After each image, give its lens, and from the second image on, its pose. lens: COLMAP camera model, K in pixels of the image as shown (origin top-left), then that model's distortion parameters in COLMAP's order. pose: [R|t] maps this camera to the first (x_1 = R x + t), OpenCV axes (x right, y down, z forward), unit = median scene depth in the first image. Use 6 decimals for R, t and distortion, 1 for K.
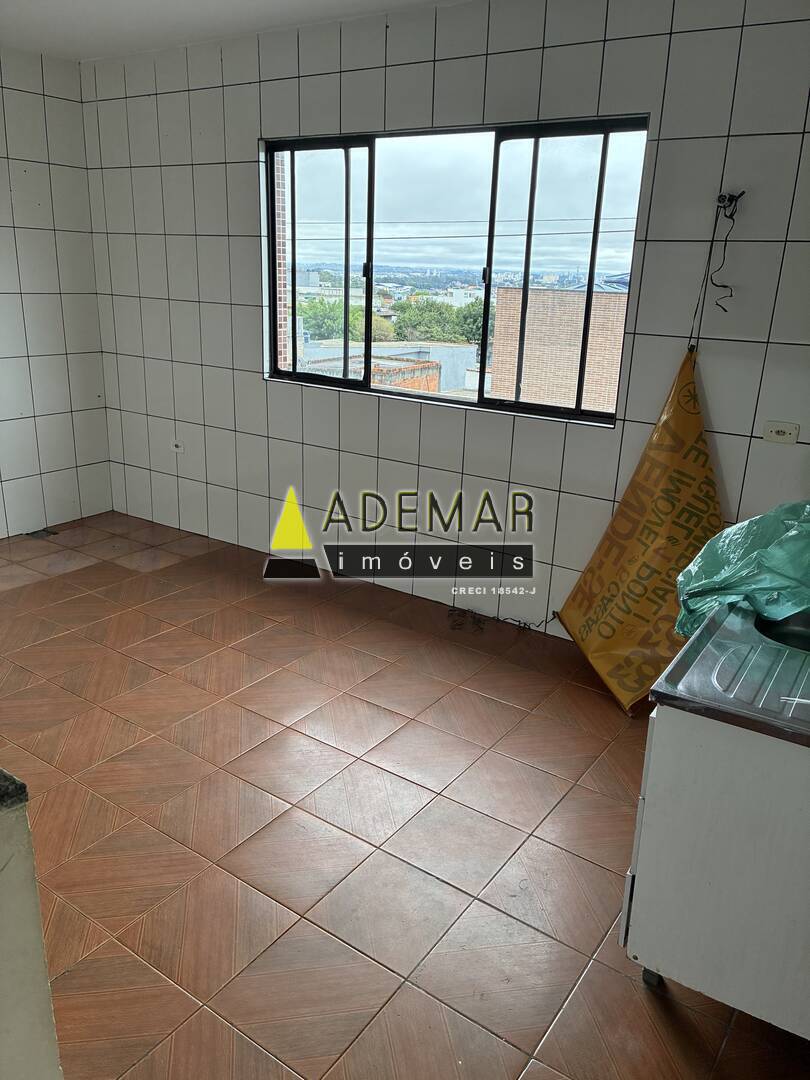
lens RADIAL K [[815.7, 0, 399.2], [0, 815.7, 531.9], [0, 0, 1]] dist [0.049626, -0.045340]
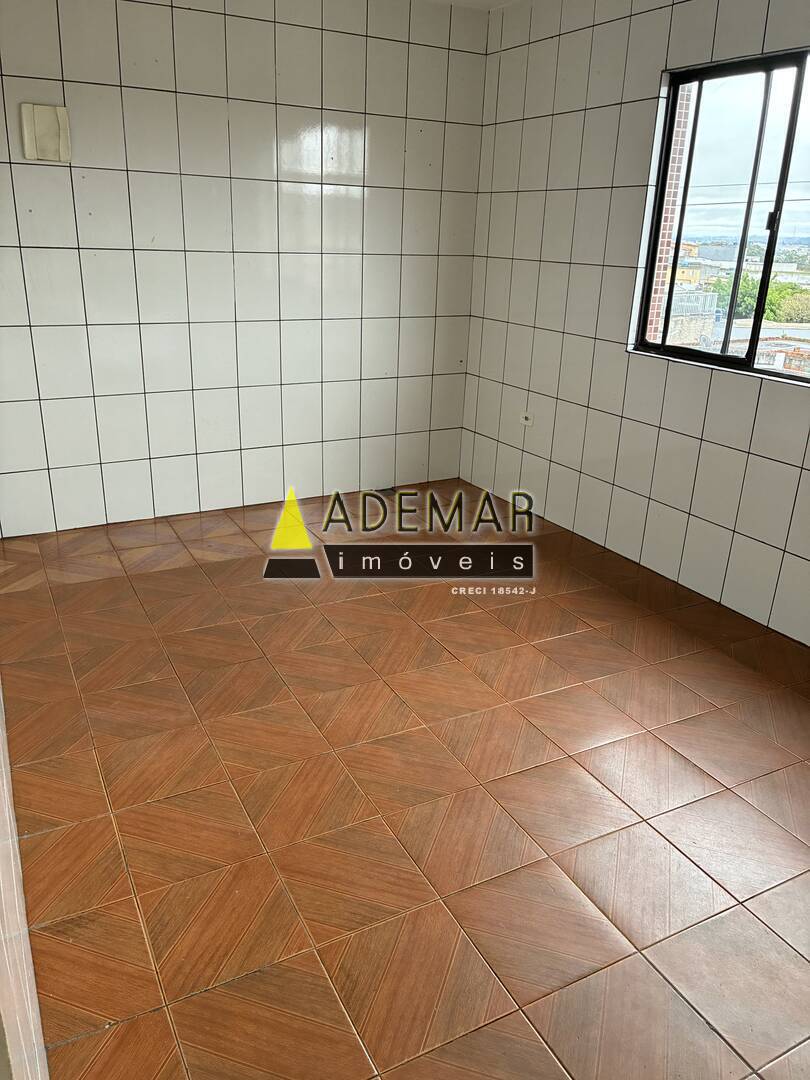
lens RADIAL K [[815.7, 0, 401.2], [0, 815.7, 528.5], [0, 0, 1]] dist [0.049626, -0.045340]
pose [[0.890721, 0.149621, -0.429220, 0.031302], [-0.139513, 0.988685, 0.055125, -0.015070], [0.432611, 0.010781, 0.901516, 0.120316]]
